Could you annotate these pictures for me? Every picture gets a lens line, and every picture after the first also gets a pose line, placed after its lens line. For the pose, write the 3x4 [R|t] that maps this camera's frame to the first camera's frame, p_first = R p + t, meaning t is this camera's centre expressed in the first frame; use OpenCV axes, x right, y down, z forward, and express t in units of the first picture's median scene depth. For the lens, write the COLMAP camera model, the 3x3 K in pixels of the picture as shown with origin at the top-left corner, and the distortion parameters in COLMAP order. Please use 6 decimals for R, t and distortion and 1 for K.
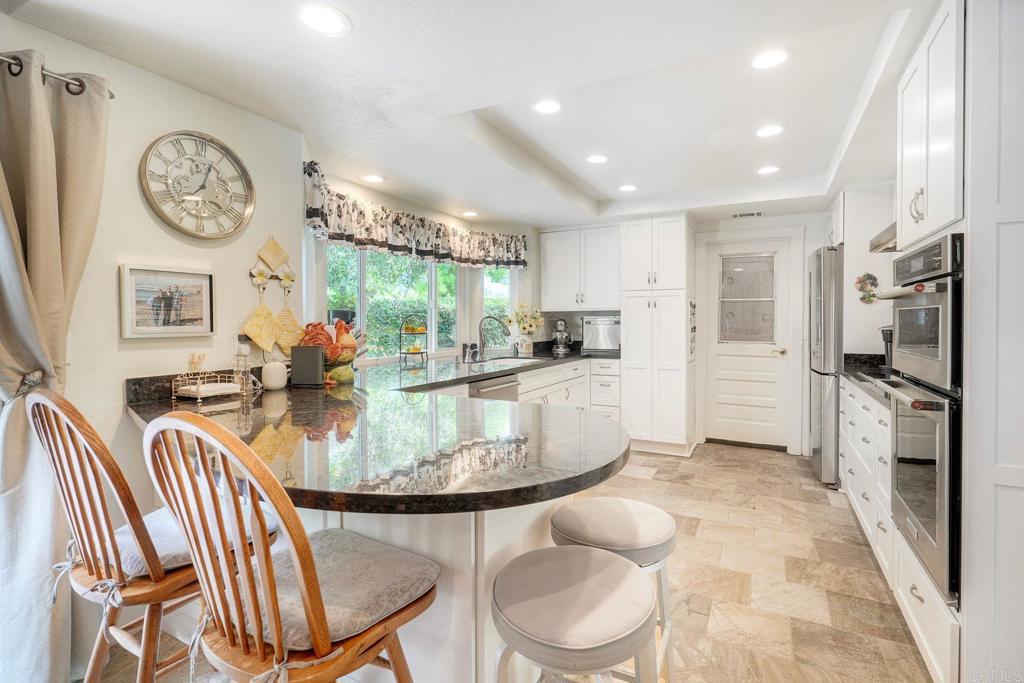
lens RADIAL K [[472.0, 0, 519.0], [0, 472.0, 332.1], [0, 0, 1]] dist [-0.007966, 0.003482]
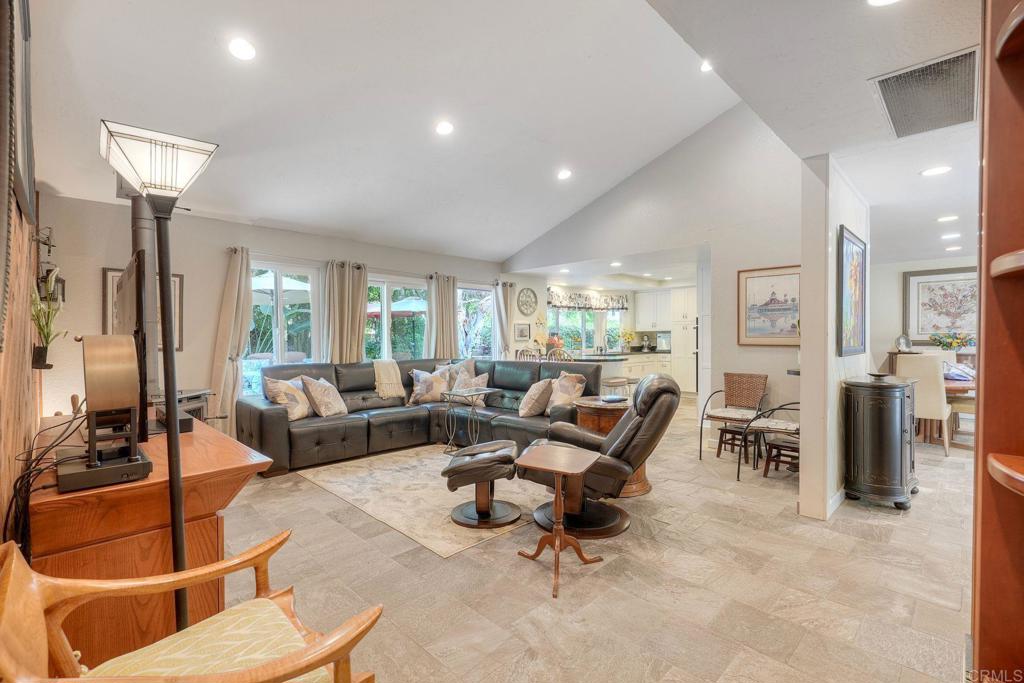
lens RADIAL K [[472.0, 0, 511.0], [0, 472.0, 337.6], [0, 0, 1]] dist [-0.007966, 0.003482]
pose [[0.953846, -0.002787, -0.300284, 0.174859], [-0.003675, 0.999774, -0.020951, 0.033407], [0.300274, 0.021087, 0.953620, -1.335242]]
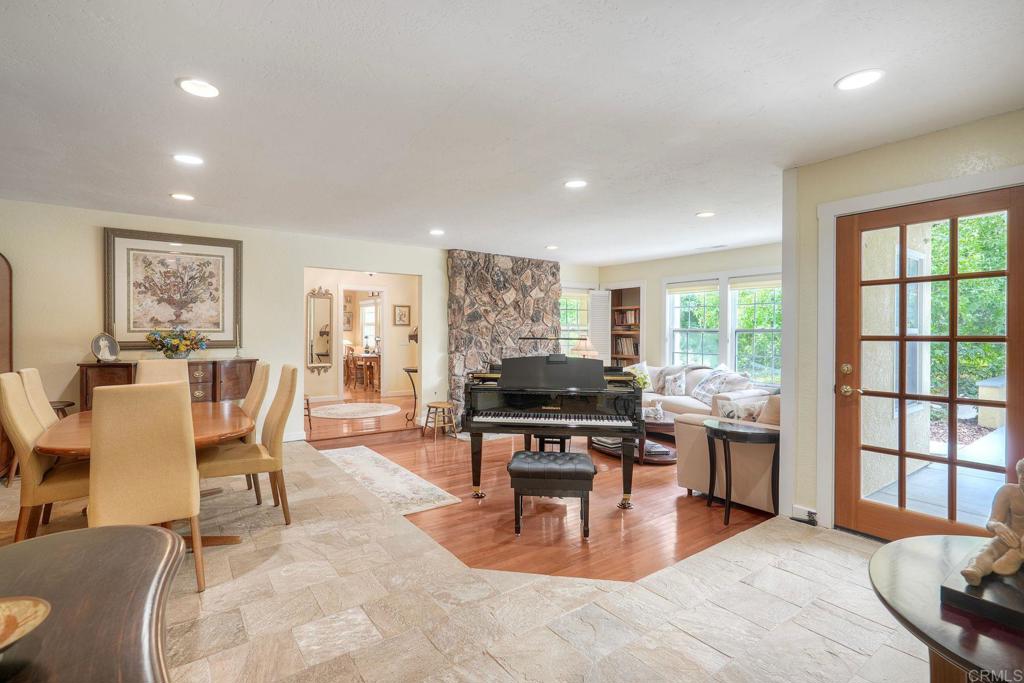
lens RADIAL K [[472.0, 0, 493.0], [0, 472.0, 338.8], [0, 0, 1]] dist [-0.007966, 0.003482]
pose [[0.473428, -0.013693, 0.880726, 0.533923], [0.021312, 0.999765, 0.004088, 0.007941], [-0.880574, 0.016835, 0.473609, -0.472344]]
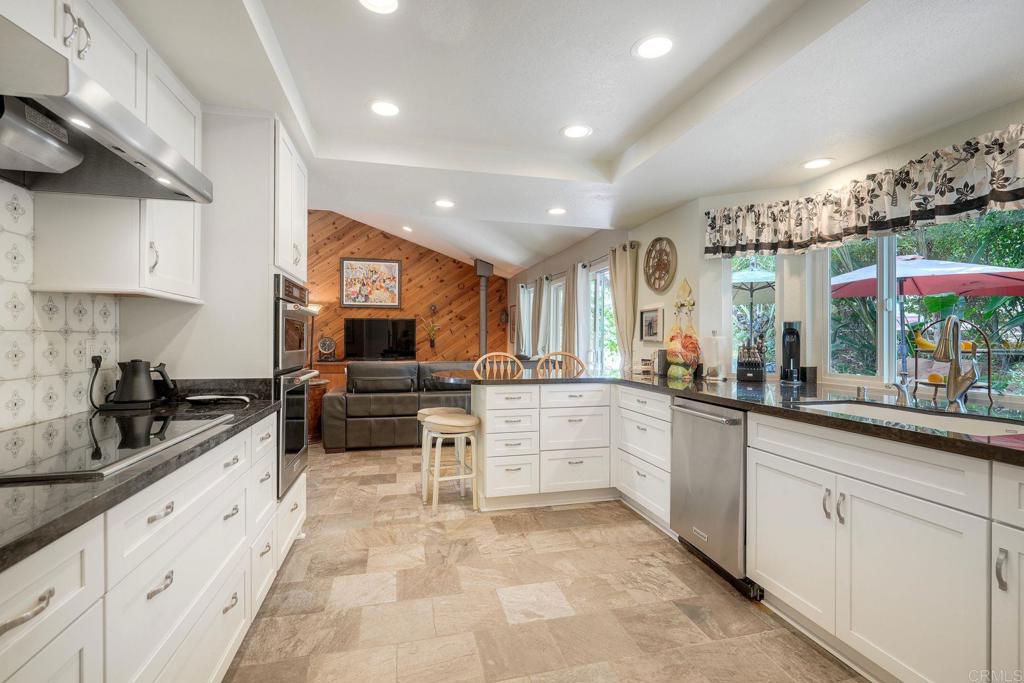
lens RADIAL K [[472.0, 0, 512.1], [0, 472.0, 337.3], [0, 0, 1]] dist [-0.007966, 0.003482]
pose [[-0.749398, -0.009600, -0.662051, 0.517479], [-0.024040, 0.999630, 0.012717, -0.009329], [0.661684, 0.025446, -0.749351, 1.005364]]
